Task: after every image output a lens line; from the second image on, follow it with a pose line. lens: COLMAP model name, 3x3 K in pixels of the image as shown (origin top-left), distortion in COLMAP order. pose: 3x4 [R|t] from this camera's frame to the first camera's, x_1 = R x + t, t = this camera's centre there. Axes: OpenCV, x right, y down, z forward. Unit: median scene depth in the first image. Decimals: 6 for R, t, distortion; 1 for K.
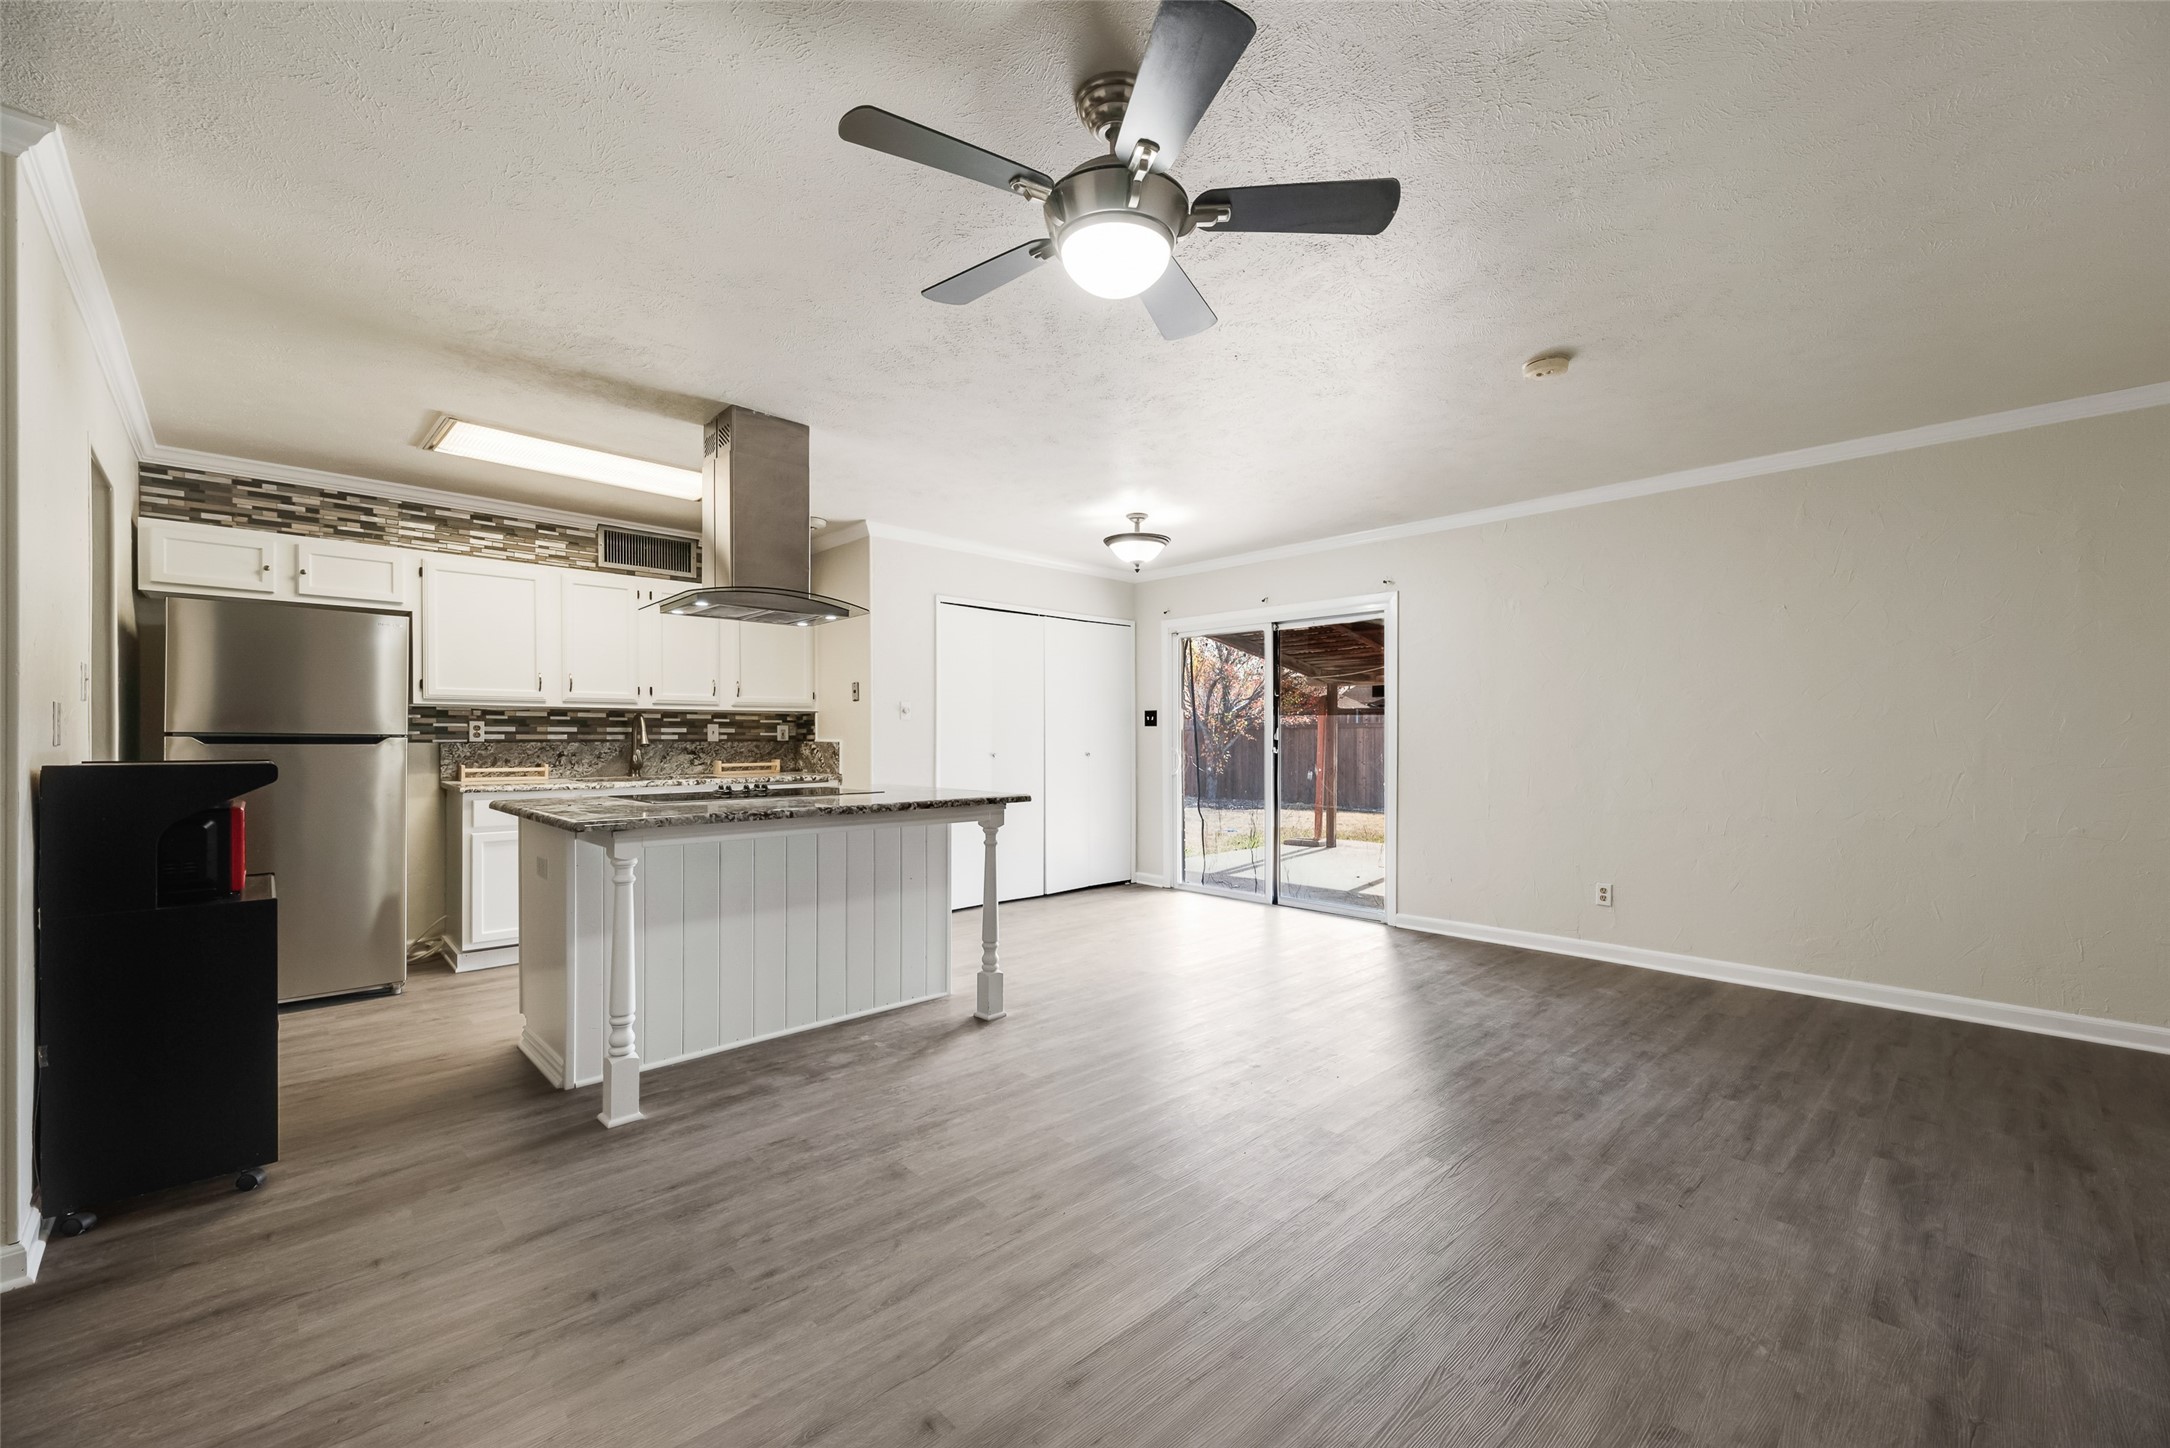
lens RADIAL K [[872.2, 0, 1087.3], [0, 872.2, 741.6], [0, 0, 1]] dist [0.002419, 0.000011]
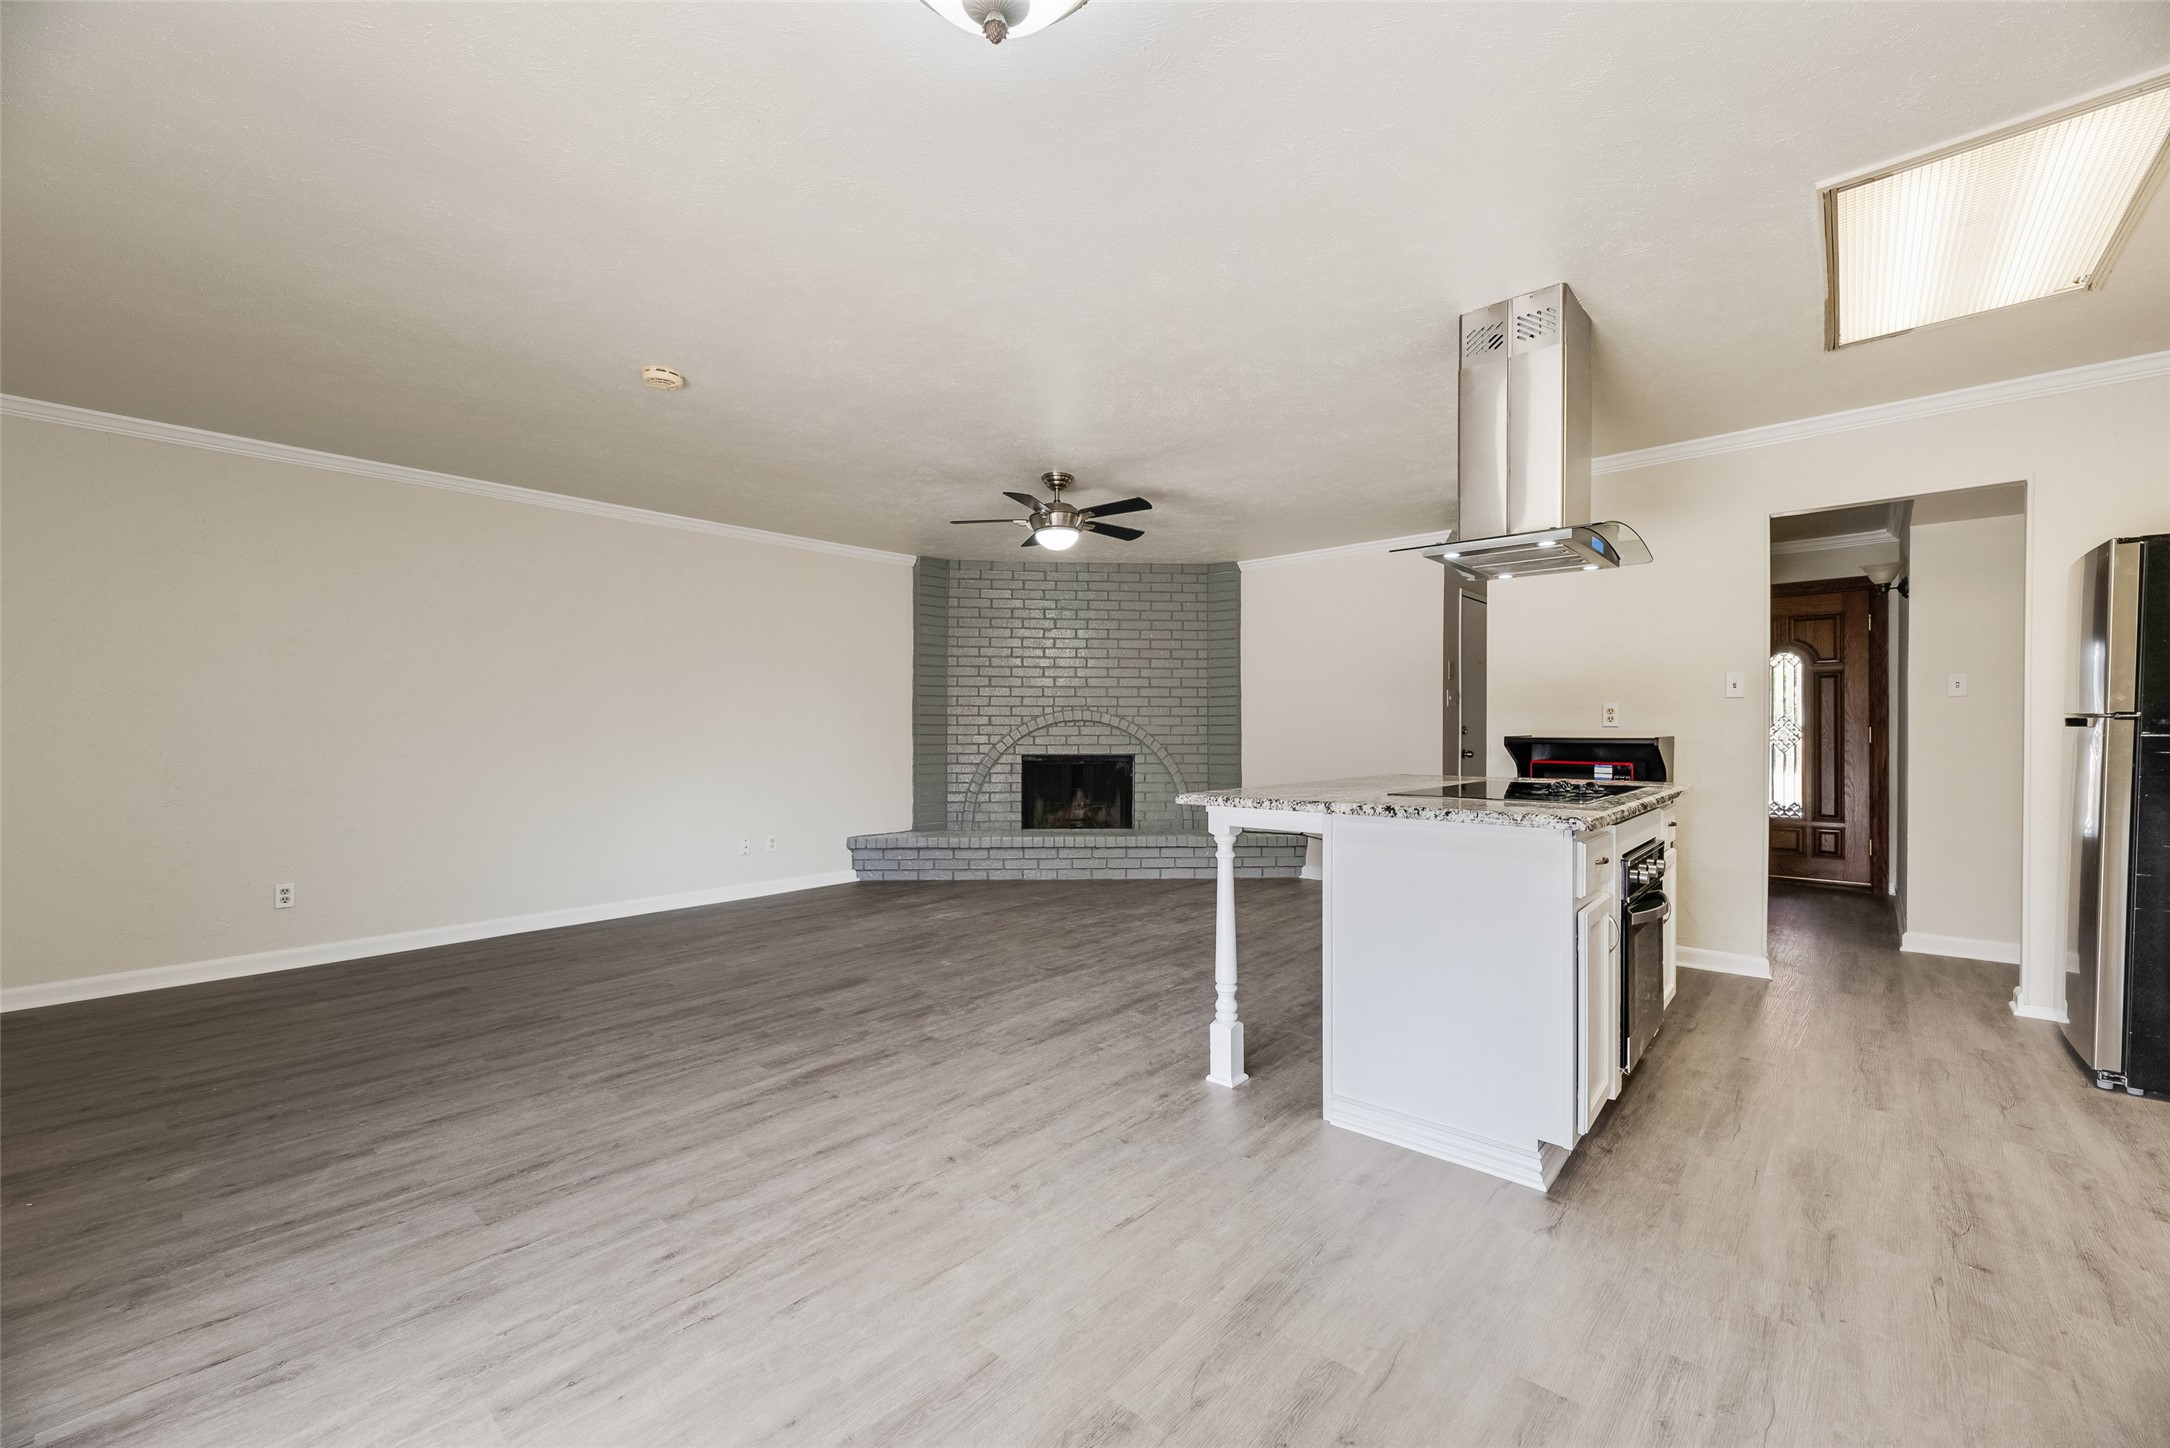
lens RADIAL K [[867.2, 0, 1087.0], [0, 867.2, 734.5], [0, 0, 1]] dist [0.003257, -0.000303]
pose [[-0.996971, 0.001222, -0.077766, 0.053223], [0.000477, 0.999954, 0.009592, 0.001310], [0.077775, 0.009526, -0.996925, 1.306202]]
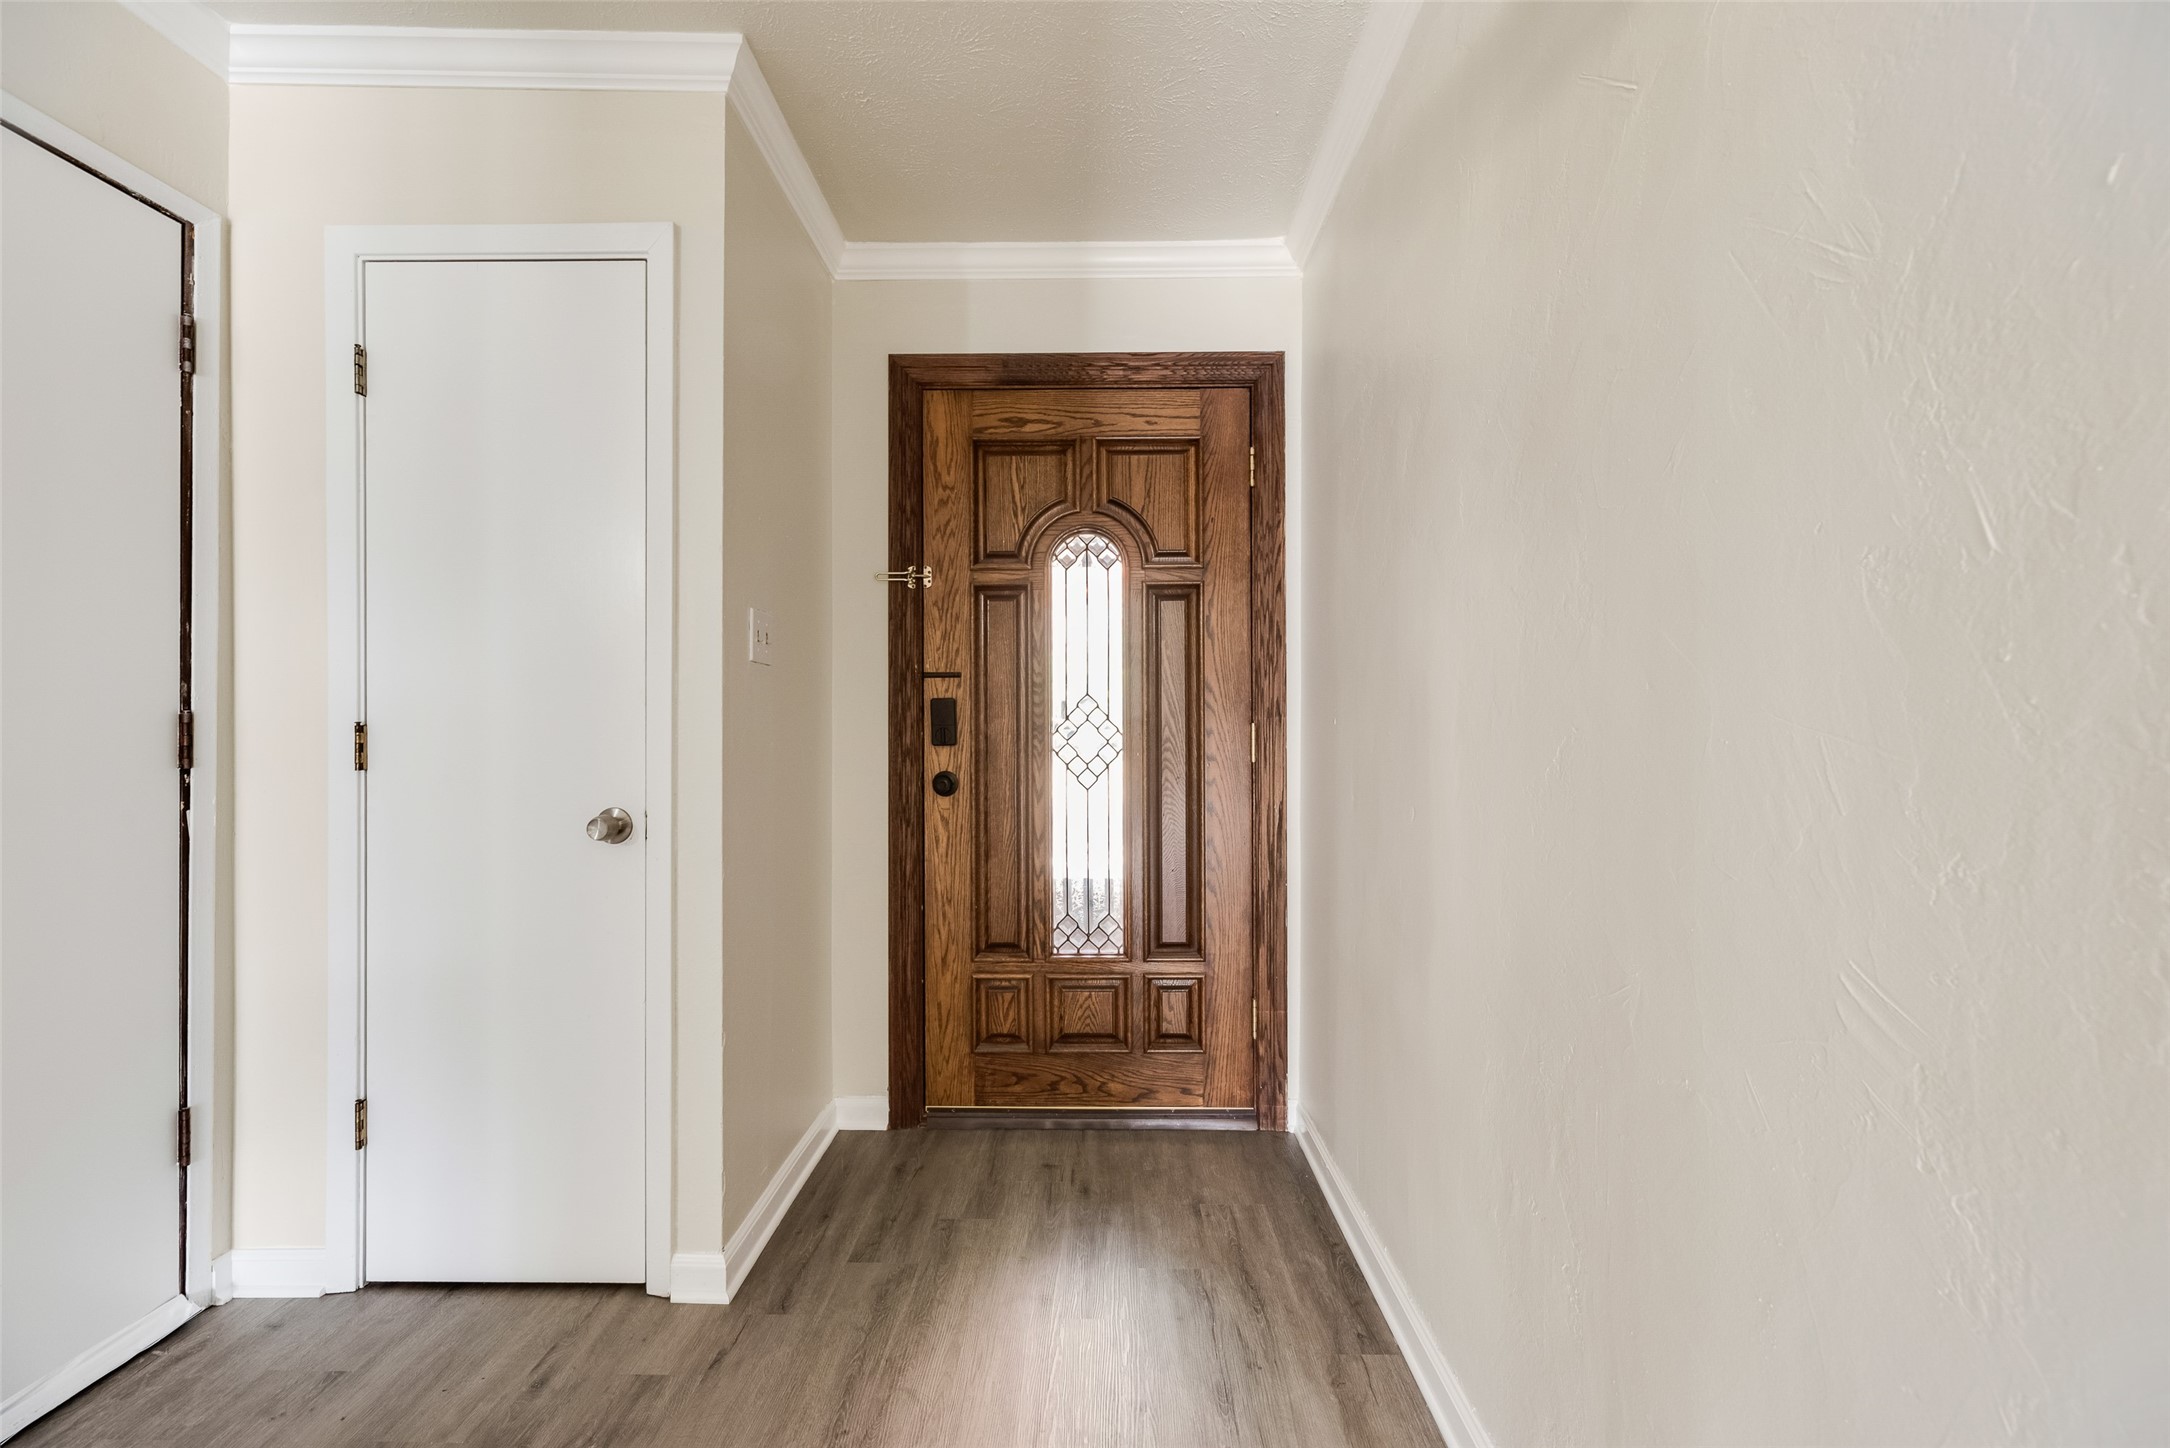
lens RADIAL K [[869.7, 0, 1084.7], [0, 869.7, 726.9], [0, 0, 1]] dist [0.000383, -0.000053]
pose [[-0.703481, -0.001833, -0.710712, -0.717350], [-0.004890, 0.999985, 0.002261, 0.004264], [0.710698, 0.005066, -0.703479, 0.455762]]
